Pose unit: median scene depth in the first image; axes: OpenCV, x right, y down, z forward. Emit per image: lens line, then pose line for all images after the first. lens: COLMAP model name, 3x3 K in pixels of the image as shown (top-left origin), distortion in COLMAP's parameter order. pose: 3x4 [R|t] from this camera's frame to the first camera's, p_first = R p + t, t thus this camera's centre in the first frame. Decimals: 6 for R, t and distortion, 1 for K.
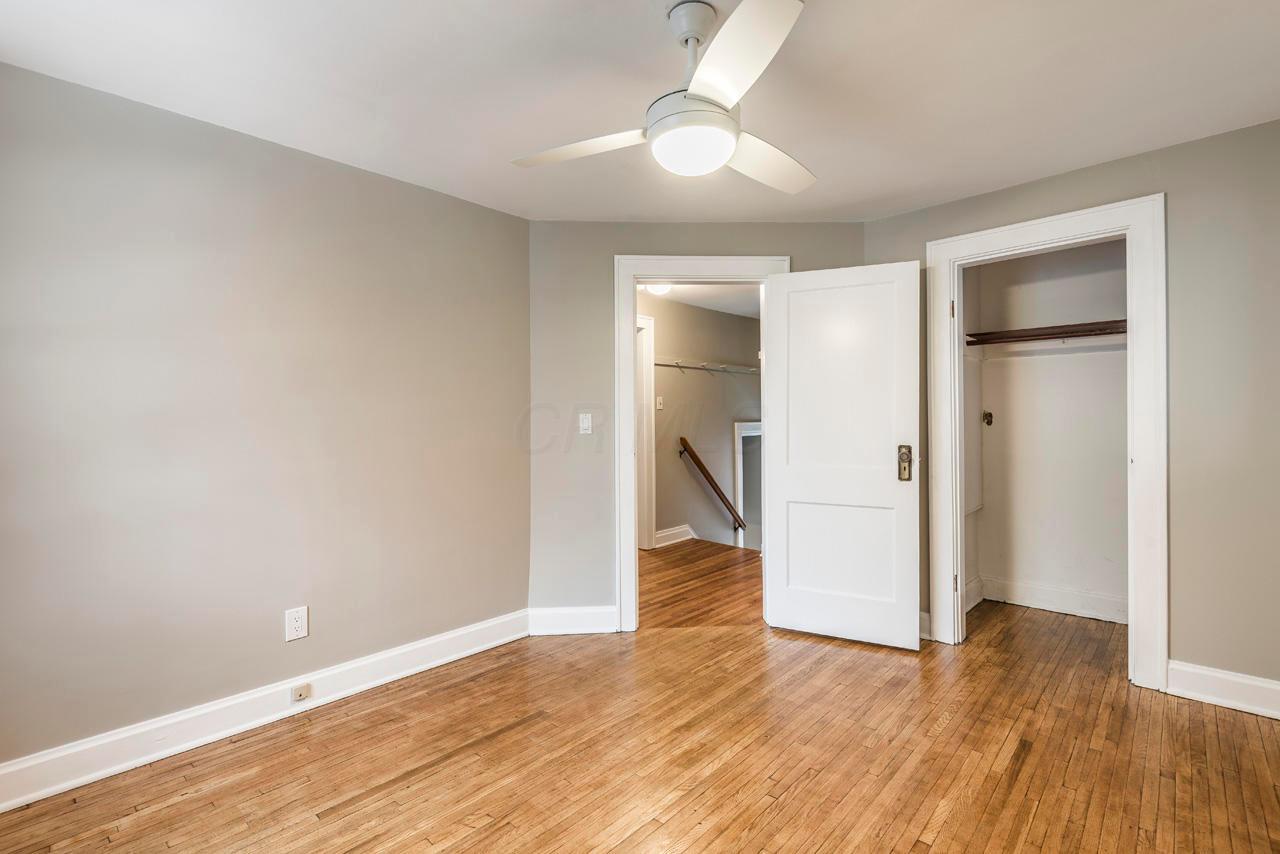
lens RADIAL K [[588.5, 0, 640.9], [0, 588.5, 426.4], [0, 0, 1]] dist [0.003057, -0.000702]
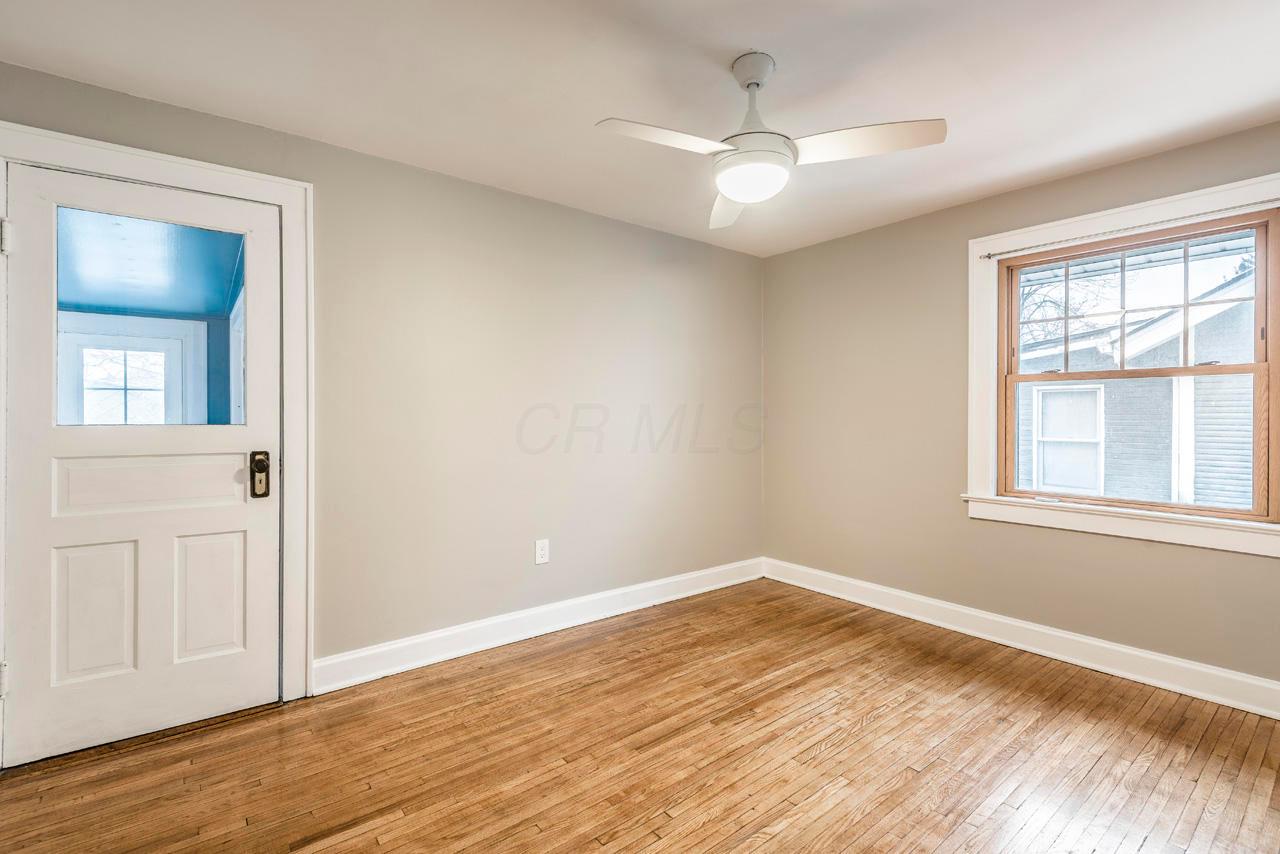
lens RADIAL K [[588.5, 0, 640.9], [0, 588.5, 422.5], [0, 0, 1]] dist [0.003057, -0.000702]
pose [[-0.987829, 0.005238, 0.155452, 0.119623], [0.007808, 0.999843, 0.015929, -0.011762], [-0.155345, 0.016949, -0.987715, 1.961602]]
